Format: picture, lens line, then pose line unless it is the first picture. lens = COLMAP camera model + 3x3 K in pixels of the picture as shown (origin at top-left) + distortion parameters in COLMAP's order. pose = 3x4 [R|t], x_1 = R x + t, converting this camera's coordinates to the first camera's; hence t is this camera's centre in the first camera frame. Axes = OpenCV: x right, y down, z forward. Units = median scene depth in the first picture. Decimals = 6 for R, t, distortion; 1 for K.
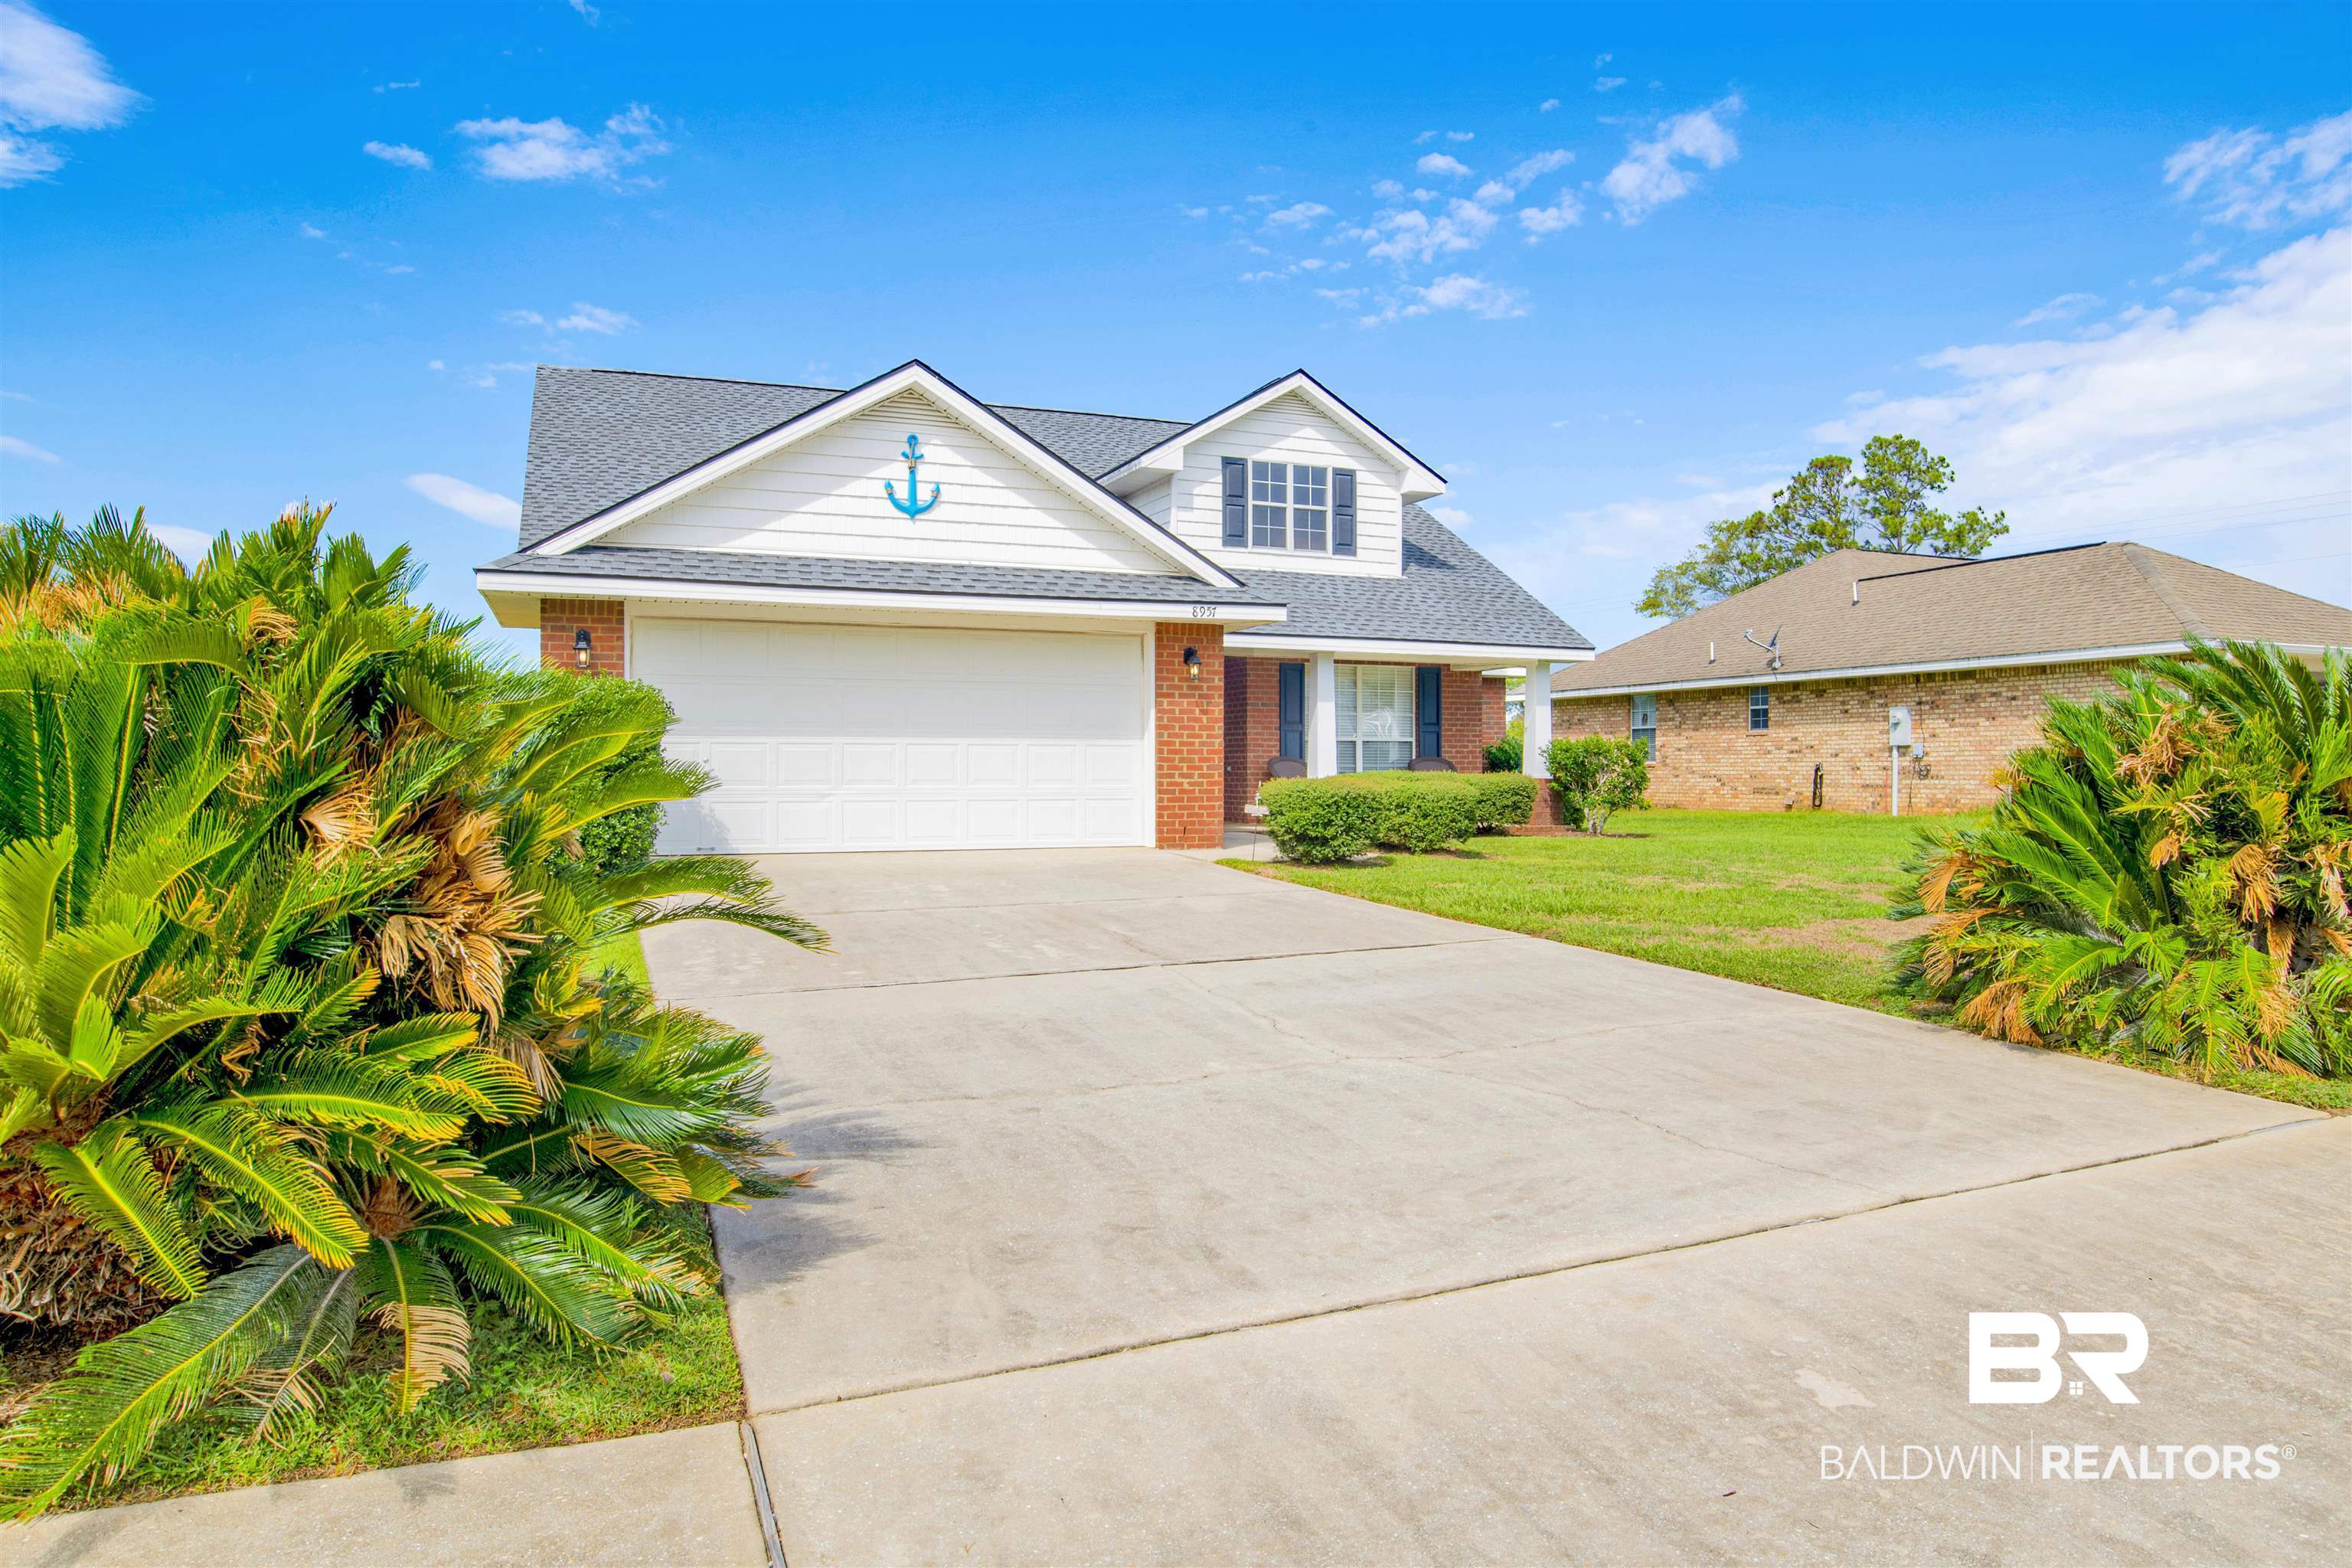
lens RADIAL K [[1448.1, 0, 1170.0], [0, 1448.1, 781.9], [0, 0, 1]] dist [0.002915, -0.002137]
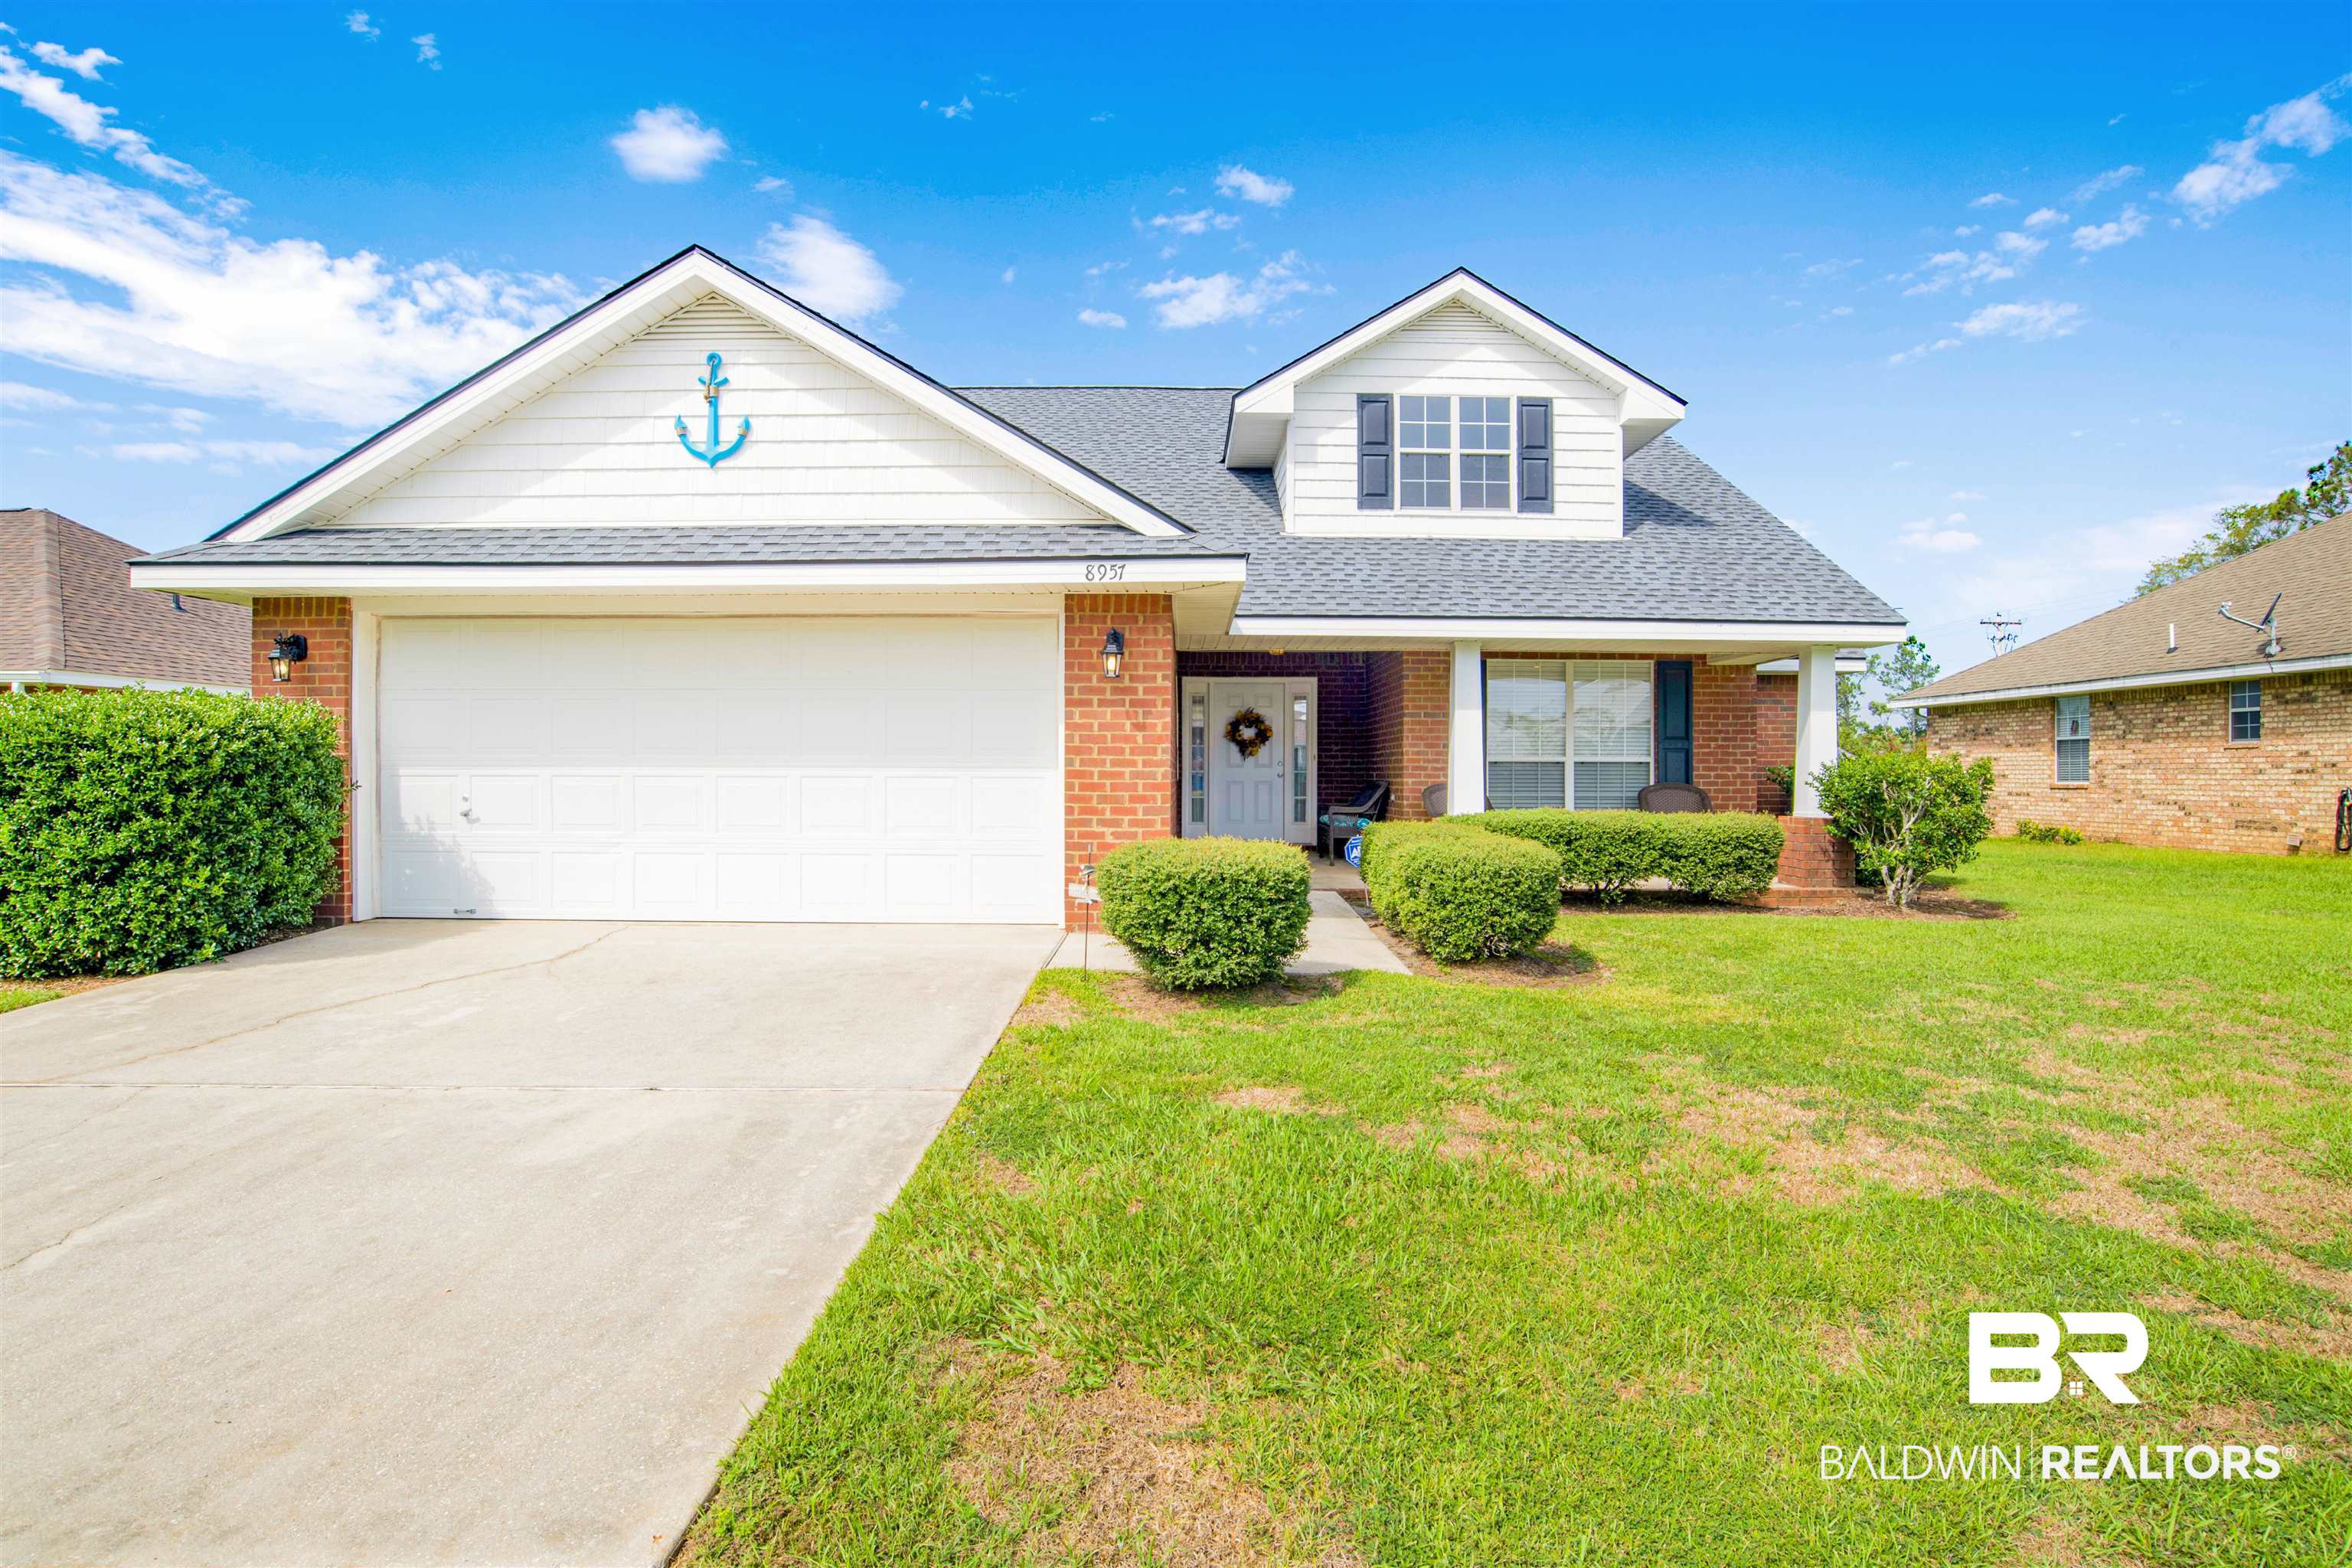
lens RADIAL K [[1211.8, 0, 1174.0], [0, 1211.8, 788.0], [0, 0, 1]] dist [-0.040360, 0.011234]
pose [[0.929687, 0.006544, -0.368292, 0.179871], [-0.005518, 0.999977, 0.003839, -0.016627], [0.368309, -0.001537, 0.929702, 0.361475]]
